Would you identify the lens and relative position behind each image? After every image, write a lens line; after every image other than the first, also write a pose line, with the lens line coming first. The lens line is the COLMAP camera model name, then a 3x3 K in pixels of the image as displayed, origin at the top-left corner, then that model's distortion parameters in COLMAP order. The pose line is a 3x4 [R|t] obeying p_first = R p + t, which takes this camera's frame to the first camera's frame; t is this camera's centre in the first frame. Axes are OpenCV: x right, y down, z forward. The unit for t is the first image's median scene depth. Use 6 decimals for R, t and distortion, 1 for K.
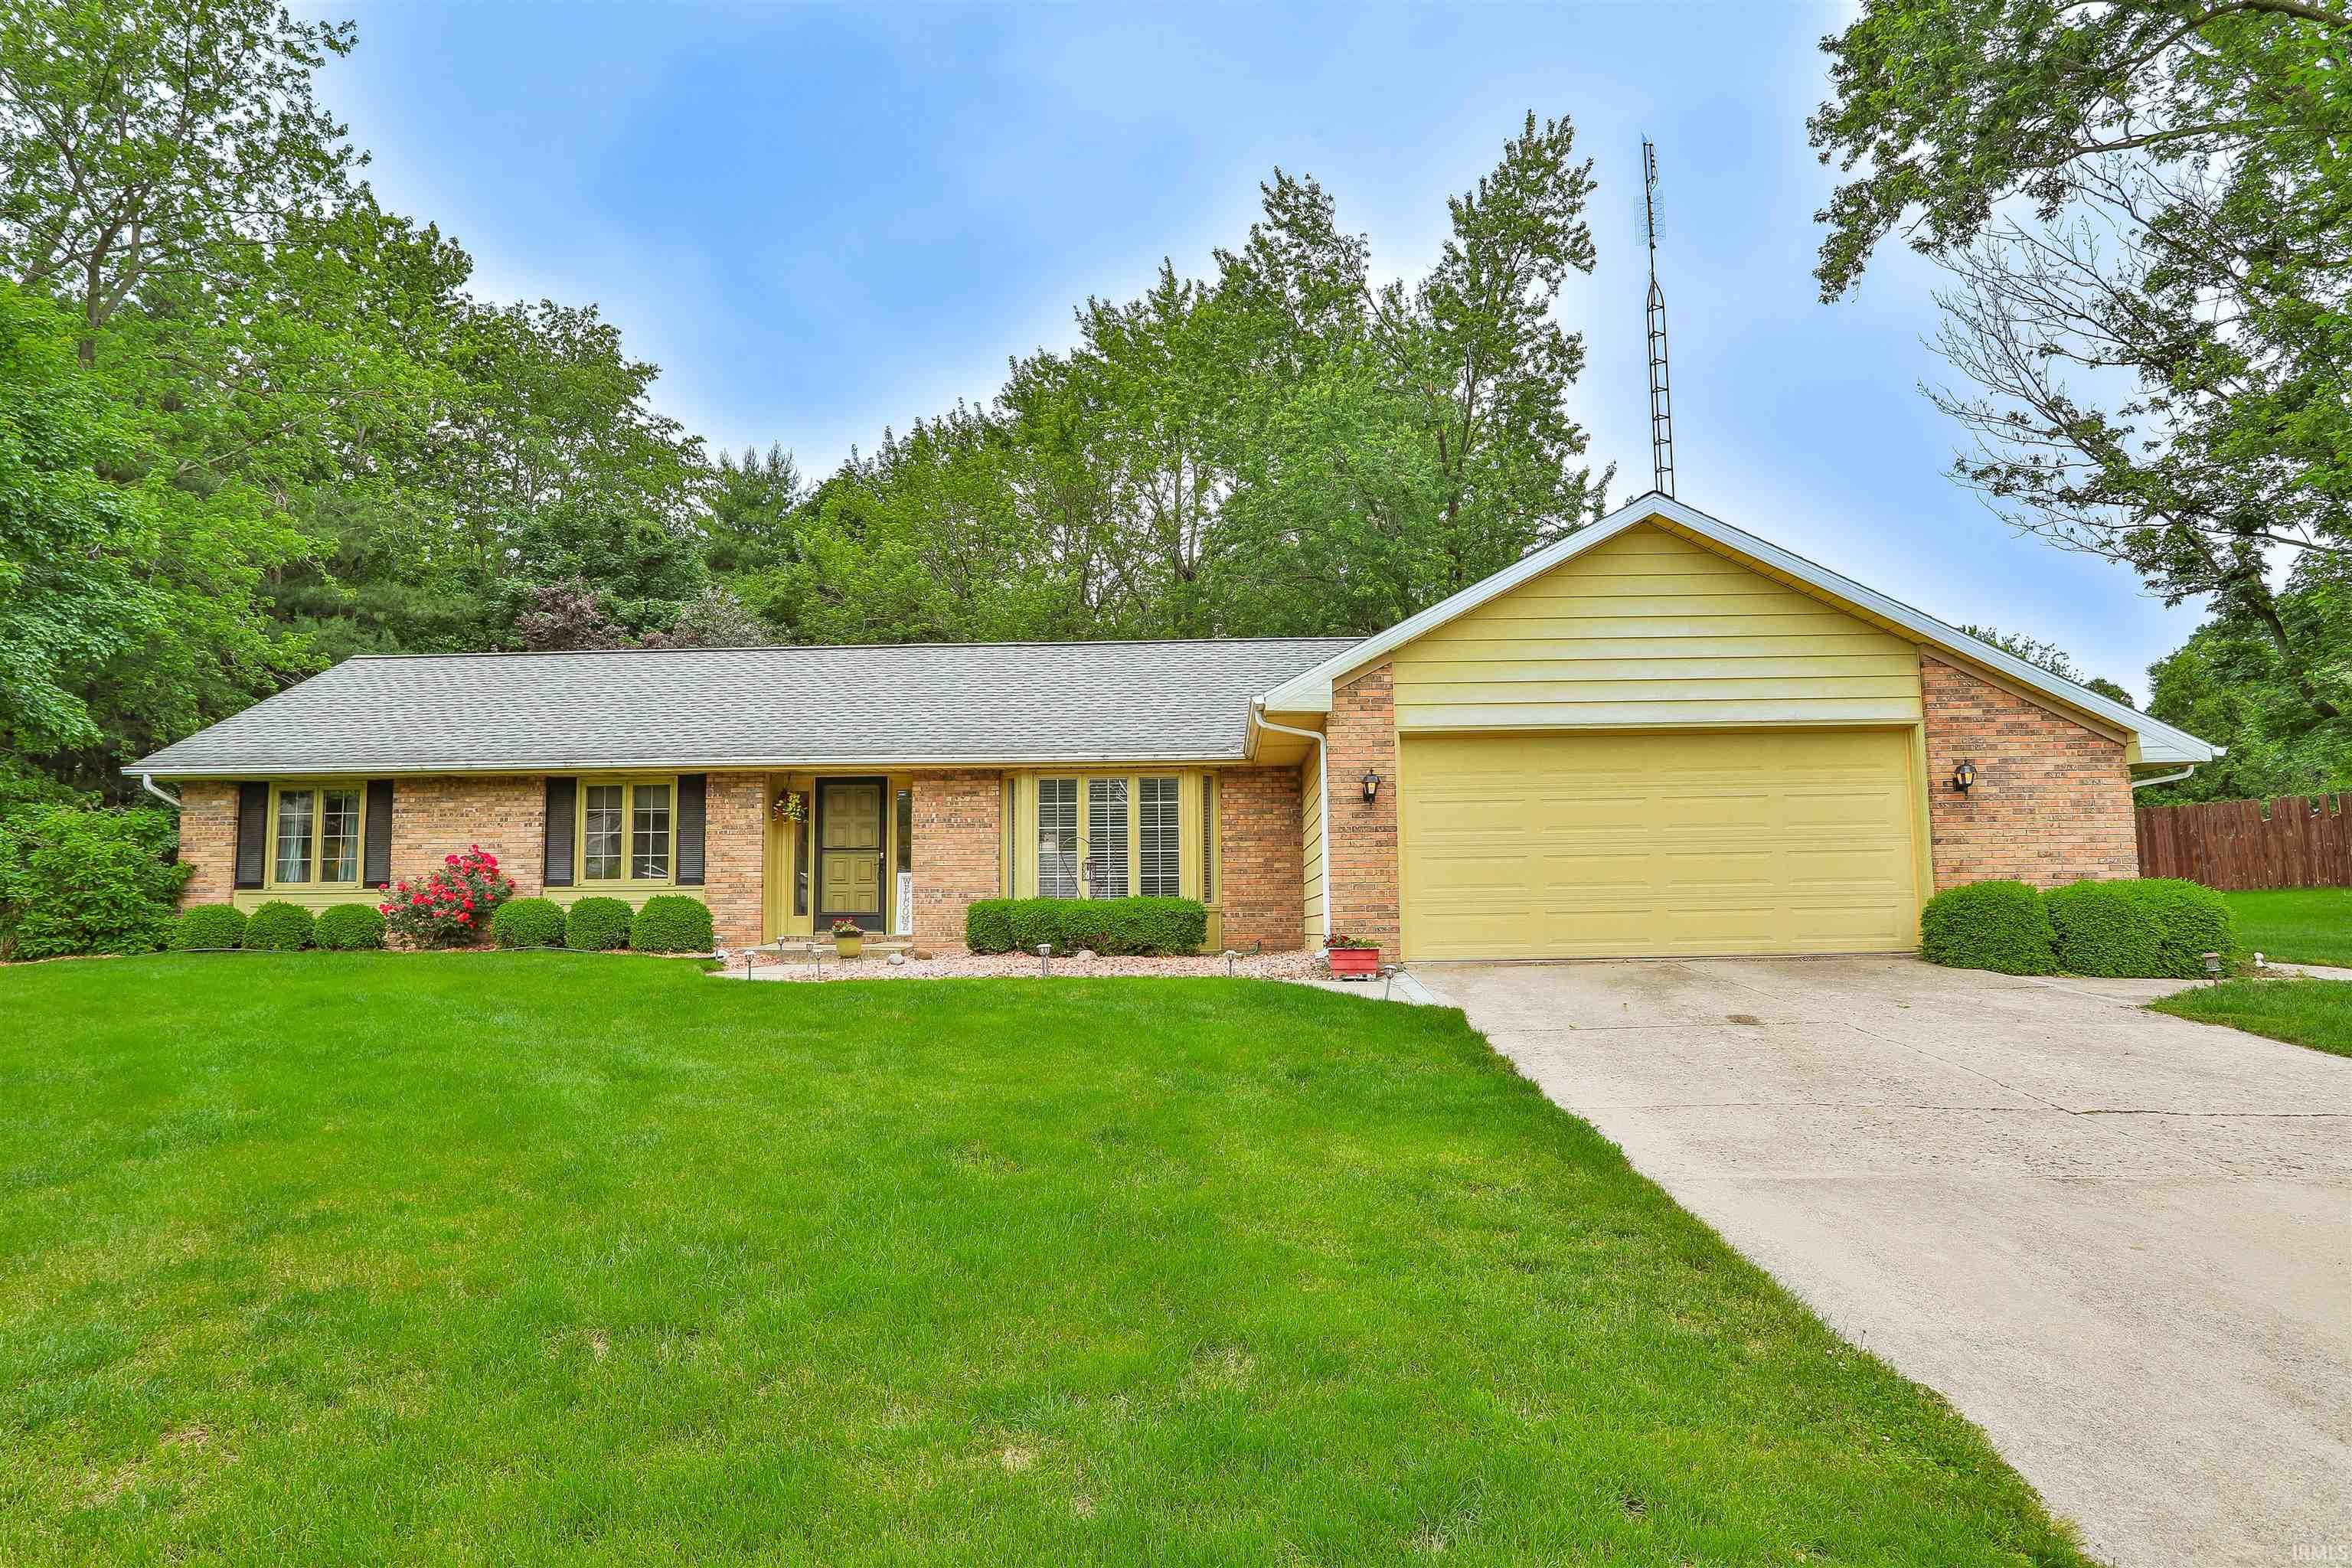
lens RADIAL K [[1447.8, 0, 1177.5], [0, 1447.8, 783.0], [0, 0, 1]] dist [-0.032488, 0.000674]
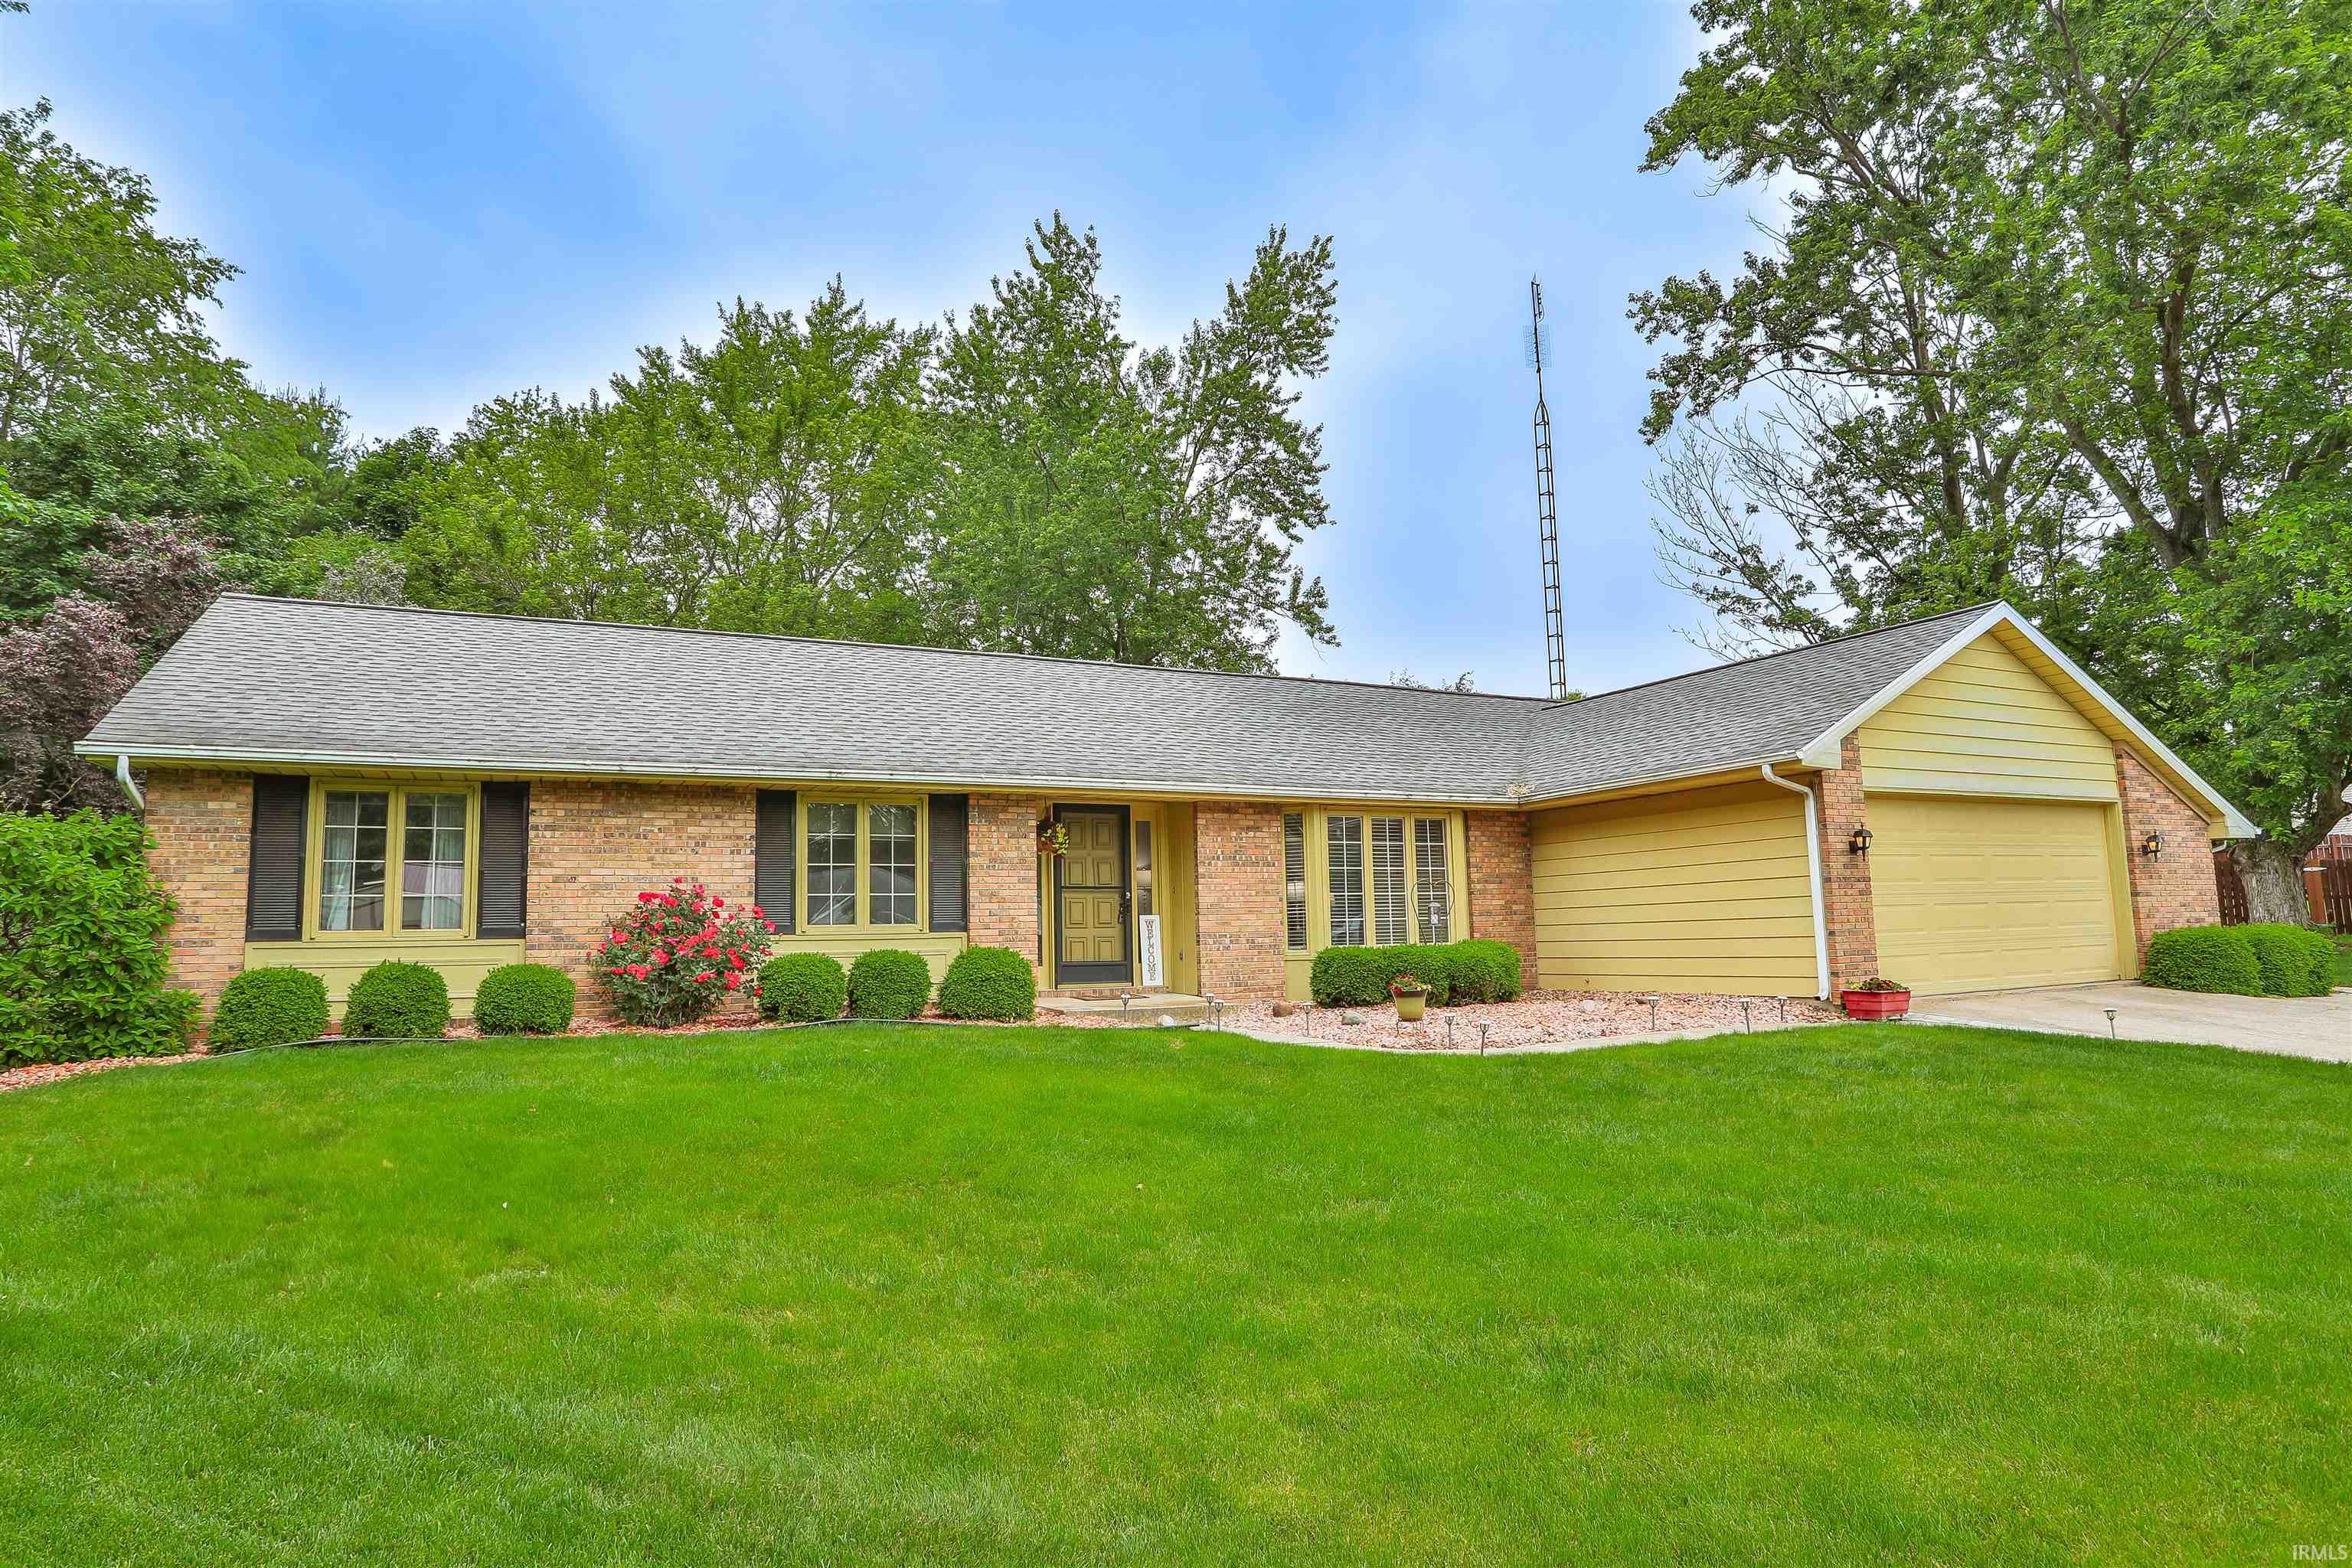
lens RADIAL K [[1328.4, 0, 1176.0], [0, 1328.4, 784.0], [0, 0, 1]] dist [-0.053713, 0.000236]
pose [[0.872743, 0.047135, 0.485898, -0.584928], [-0.036072, 0.998833, -0.032103, 0.007746], [-0.486845, 0.010490, 0.873426, 0.292498]]
